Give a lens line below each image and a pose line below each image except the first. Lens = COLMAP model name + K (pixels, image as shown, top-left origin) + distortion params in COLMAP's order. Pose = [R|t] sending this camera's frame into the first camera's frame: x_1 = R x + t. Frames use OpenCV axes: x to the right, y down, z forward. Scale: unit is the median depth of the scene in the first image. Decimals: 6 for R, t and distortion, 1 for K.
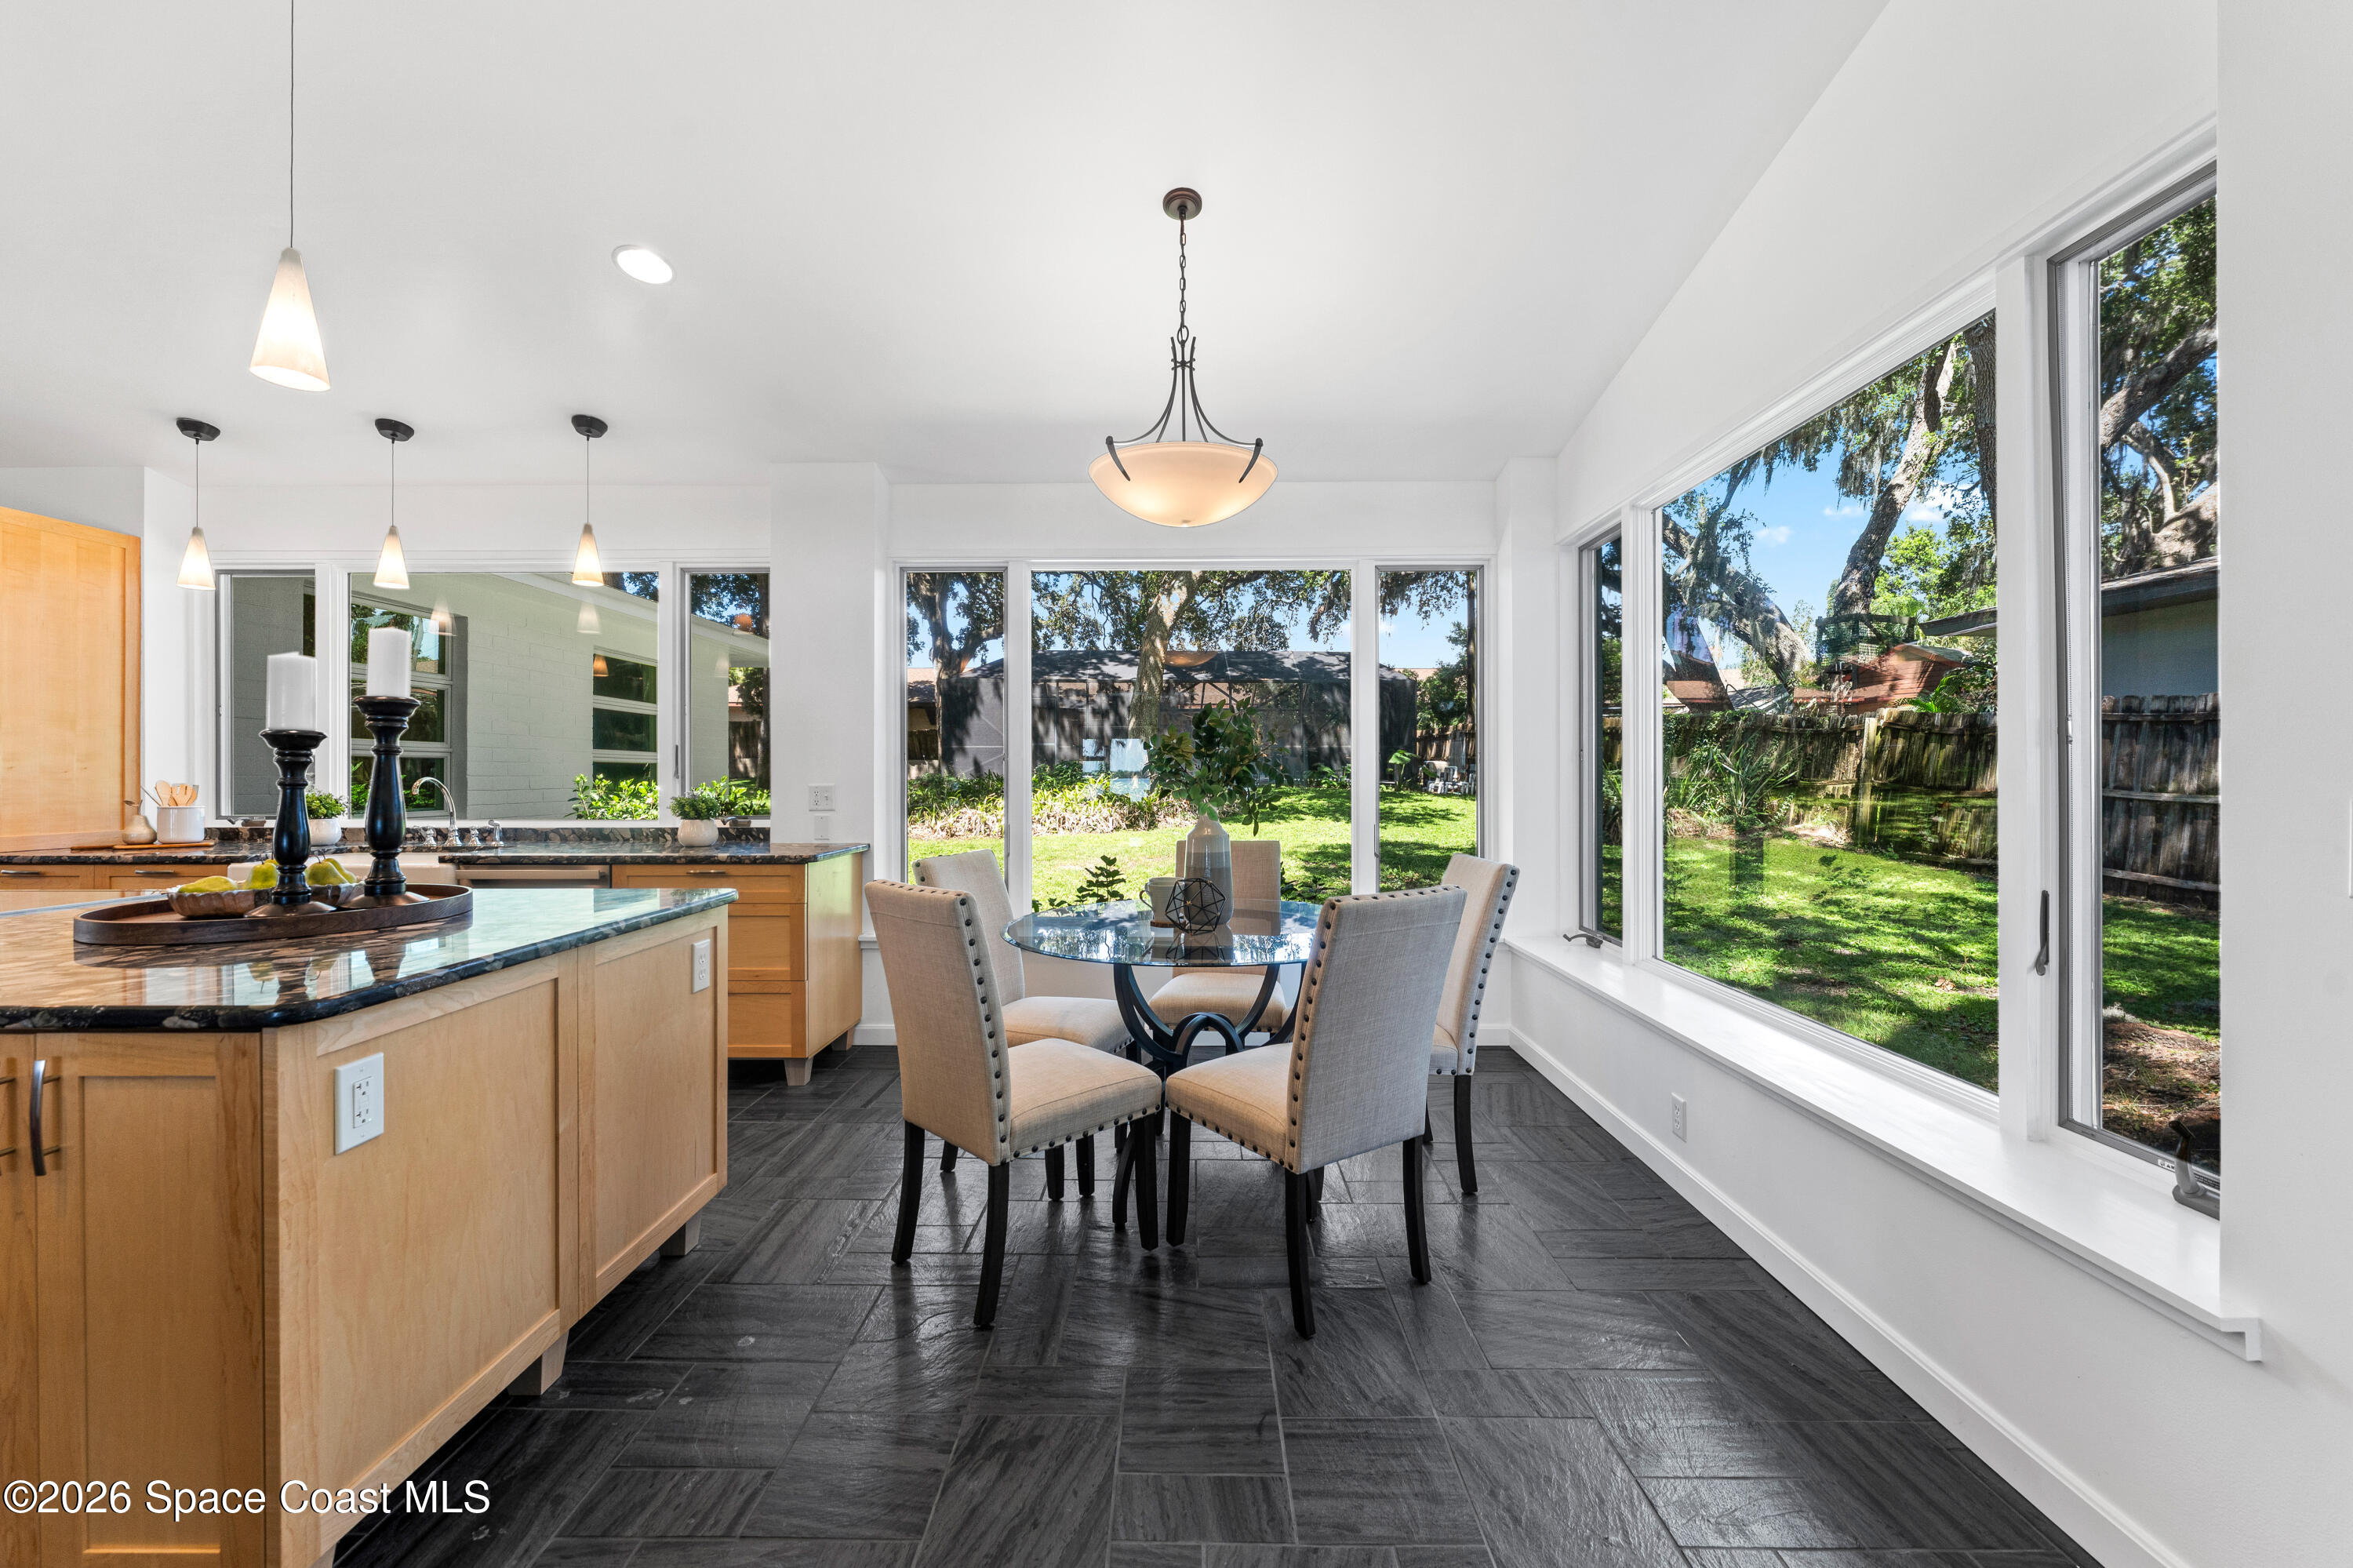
lens RADIAL K [[945.7, 0, 1168.9], [0, 945.7, 775.8], [0, 0, 1]] dist [-0.003605, -0.000310]
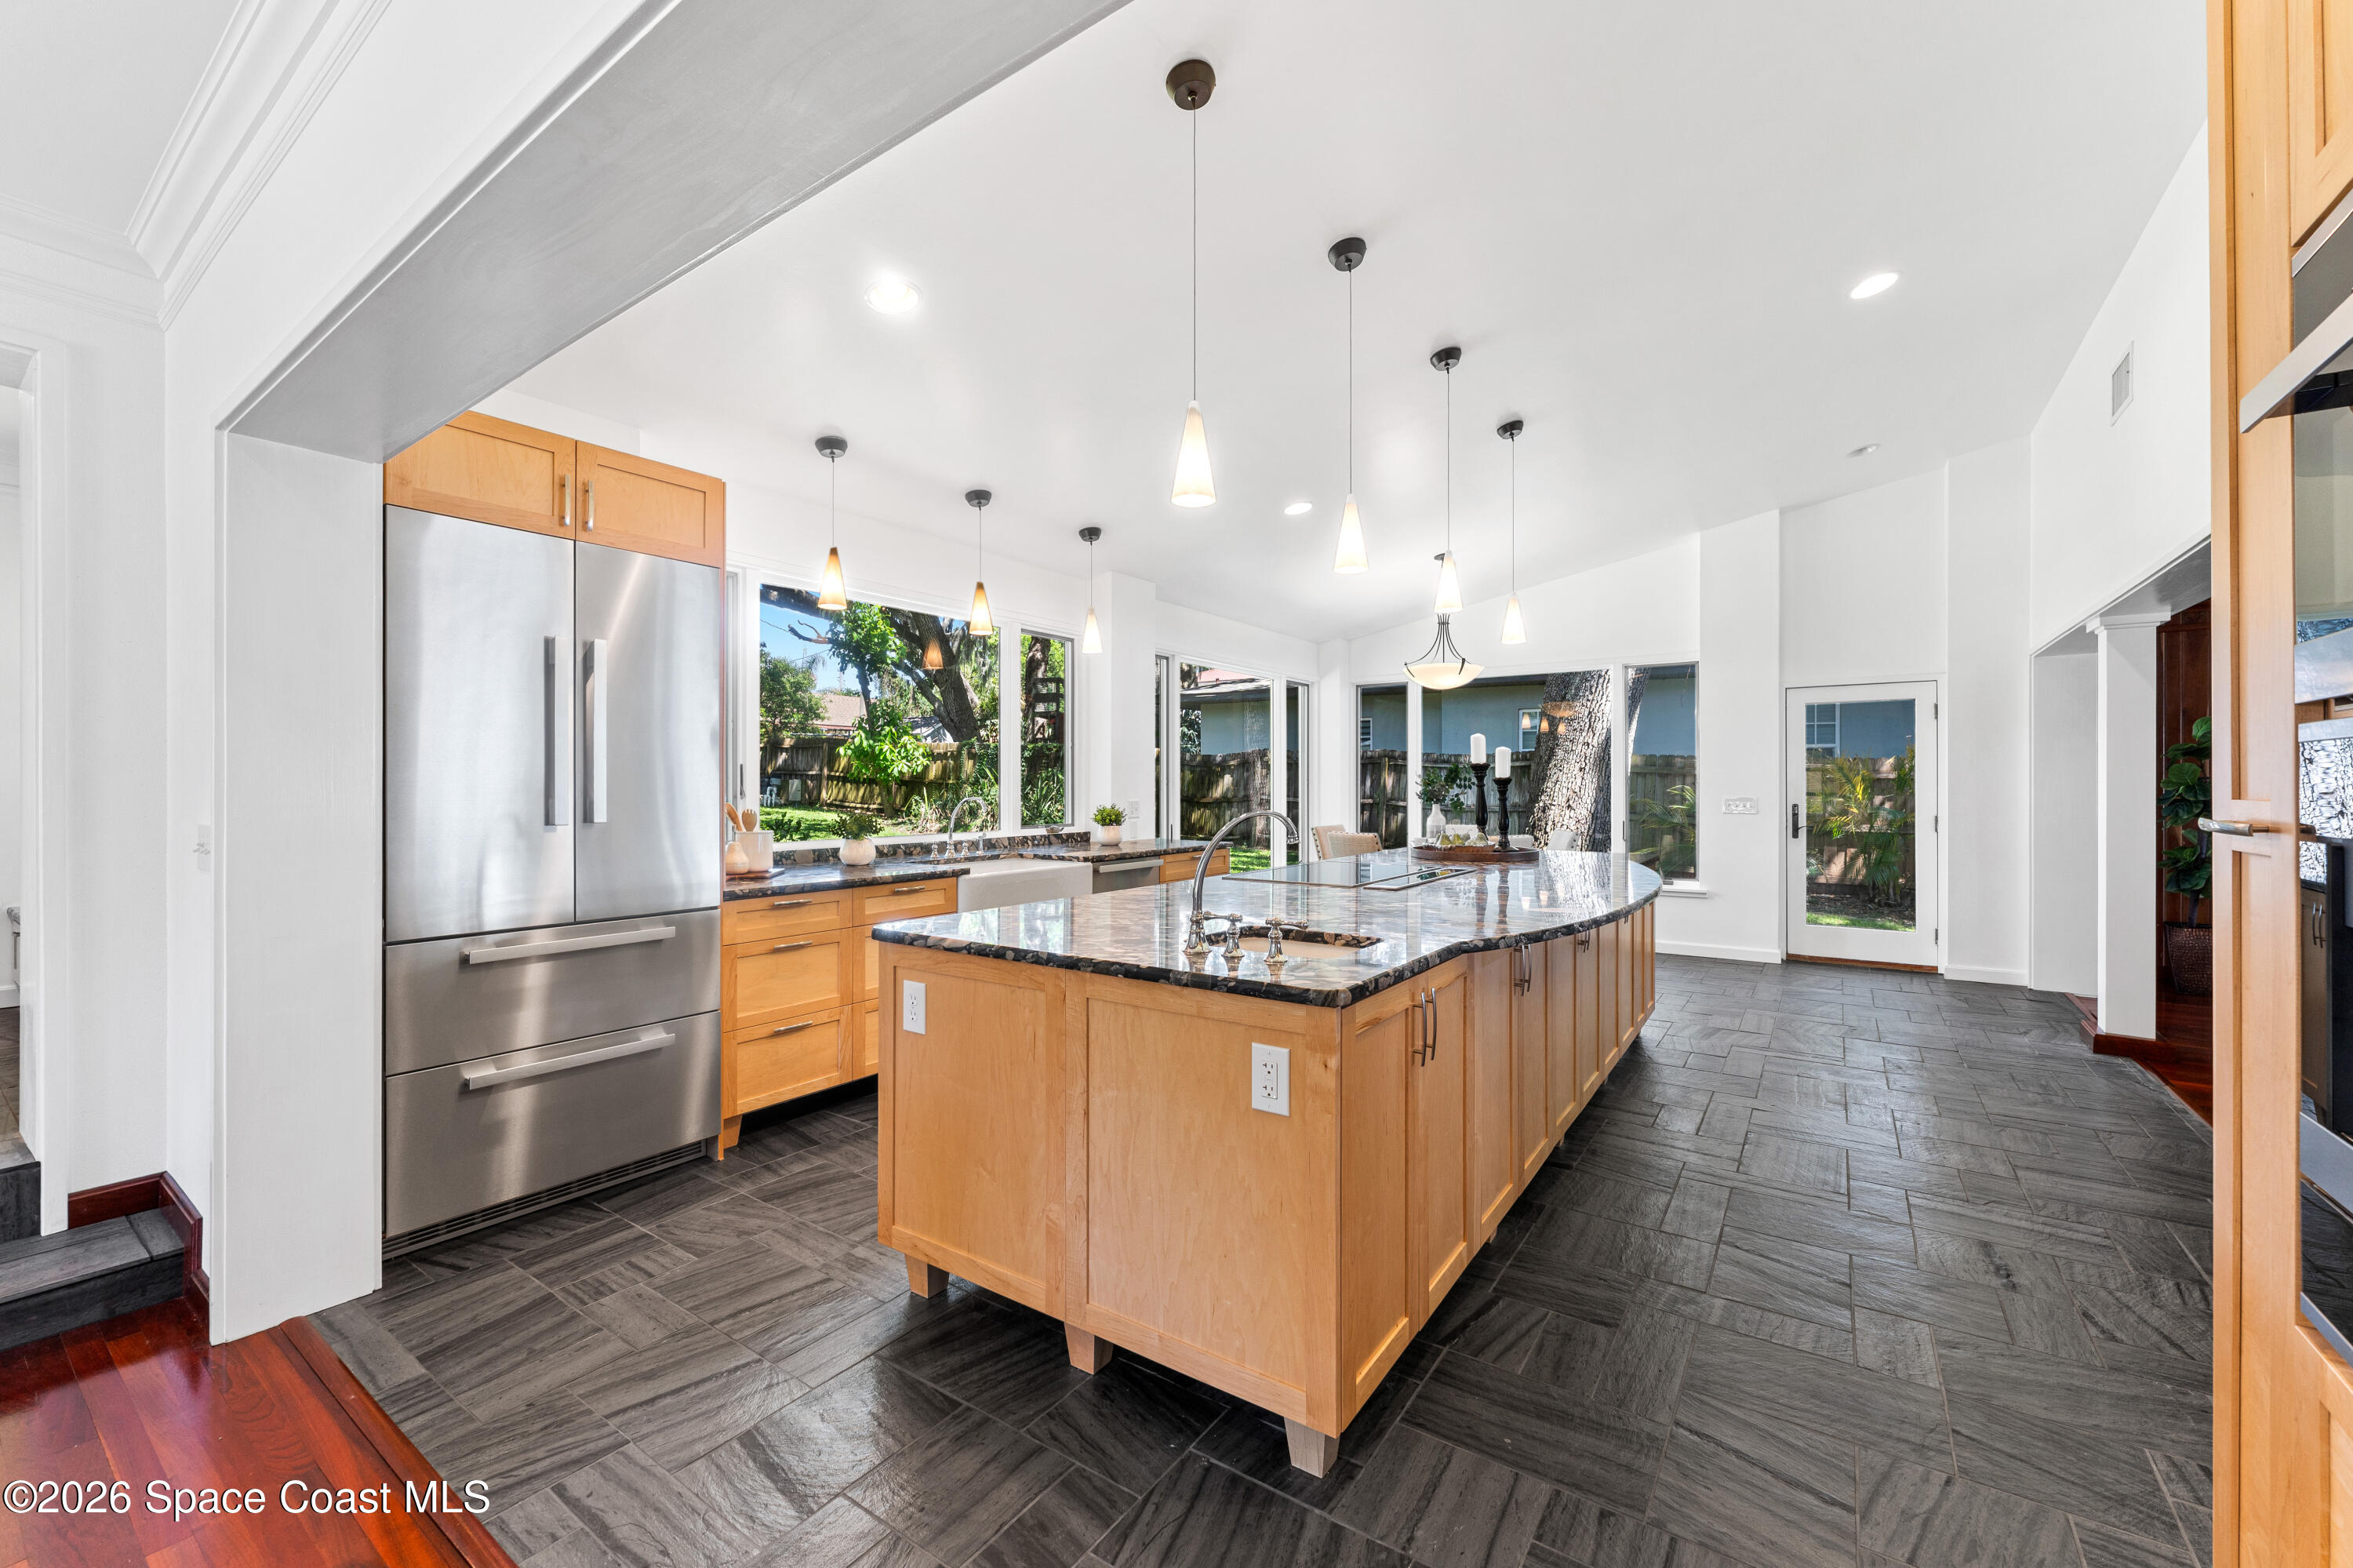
lens RADIAL K [[945.7, 0, 1159.7], [0, 945.7, 784.5], [0, 0, 1]] dist [-0.003605, -0.000310]
pose [[0.574007, 0.003325, 0.818843, -1.397462], [-0.001106, 0.999994, -0.003286, -0.011289], [-0.818849, 0.000981, 0.574008, 0.177845]]
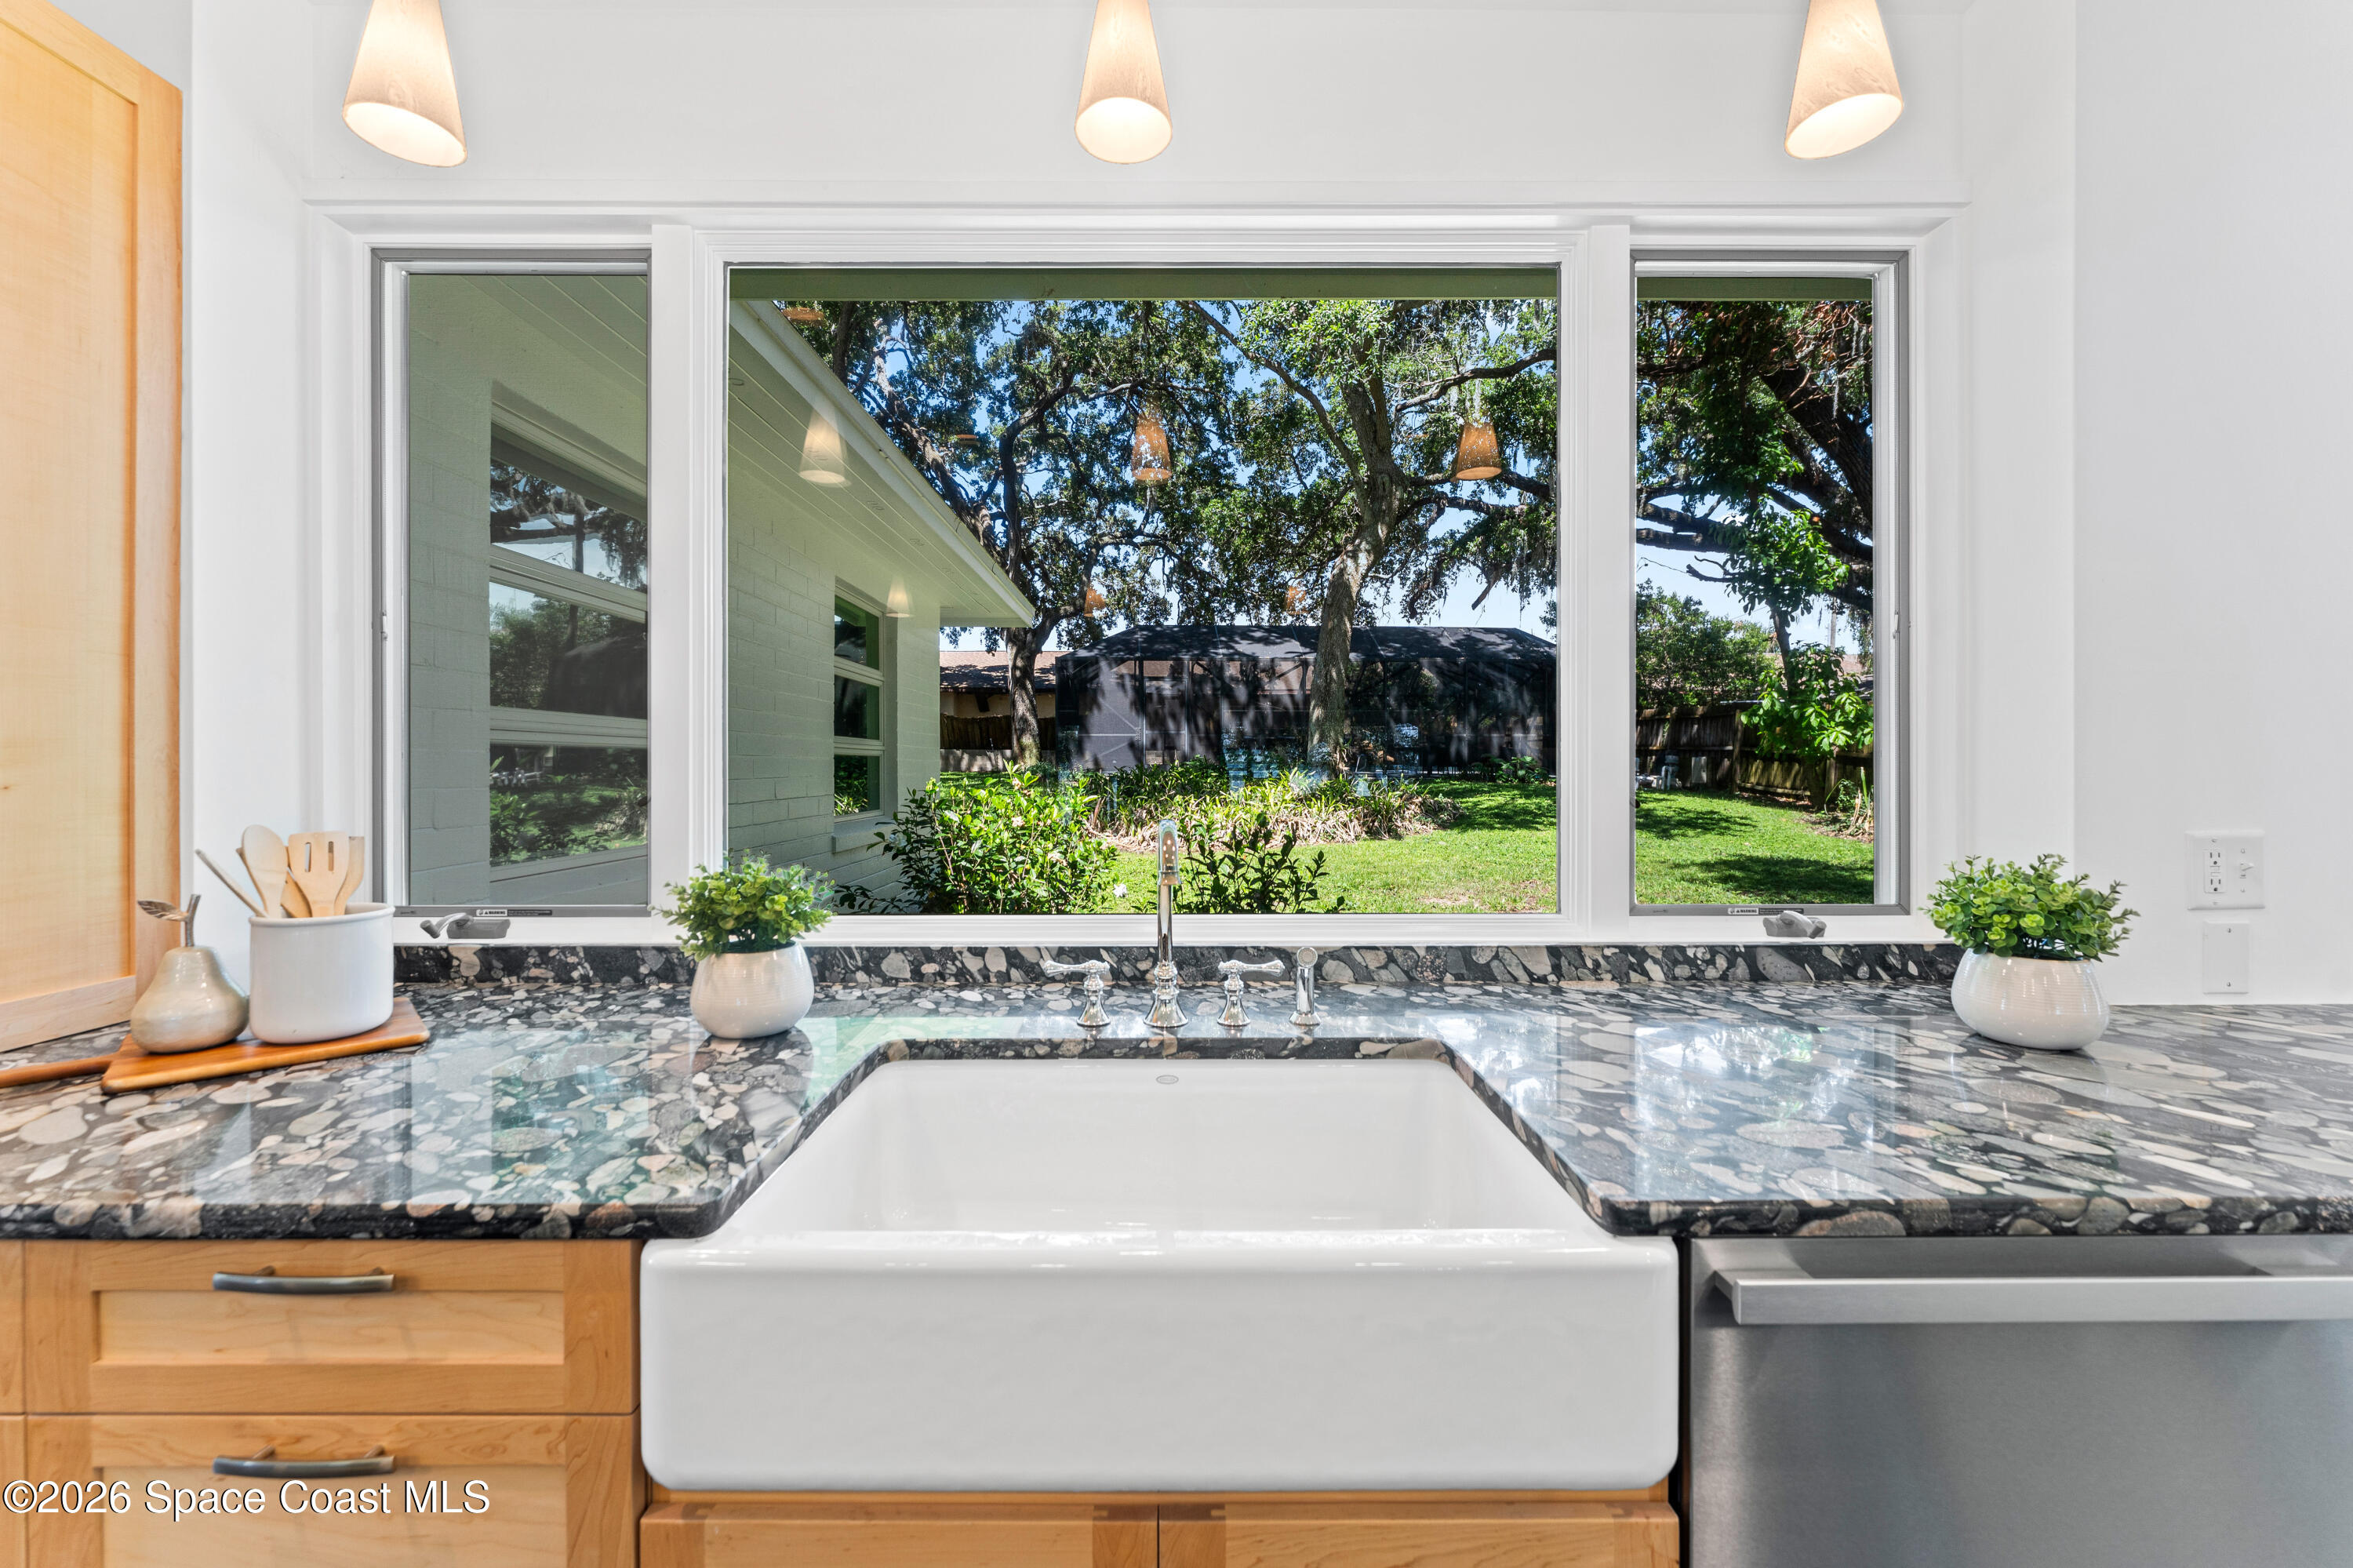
lens RADIAL K [[945.7, 0, 1163.1], [0, 945.7, 769.3], [0, 0, 1]] dist [-0.003605, -0.000310]
pose [[0.999951, 0.001424, 0.009786, -0.722313], [-0.001462, 0.999991, 0.003917, -0.014605], [-0.009781, -0.003931, 0.999944, 0.640540]]
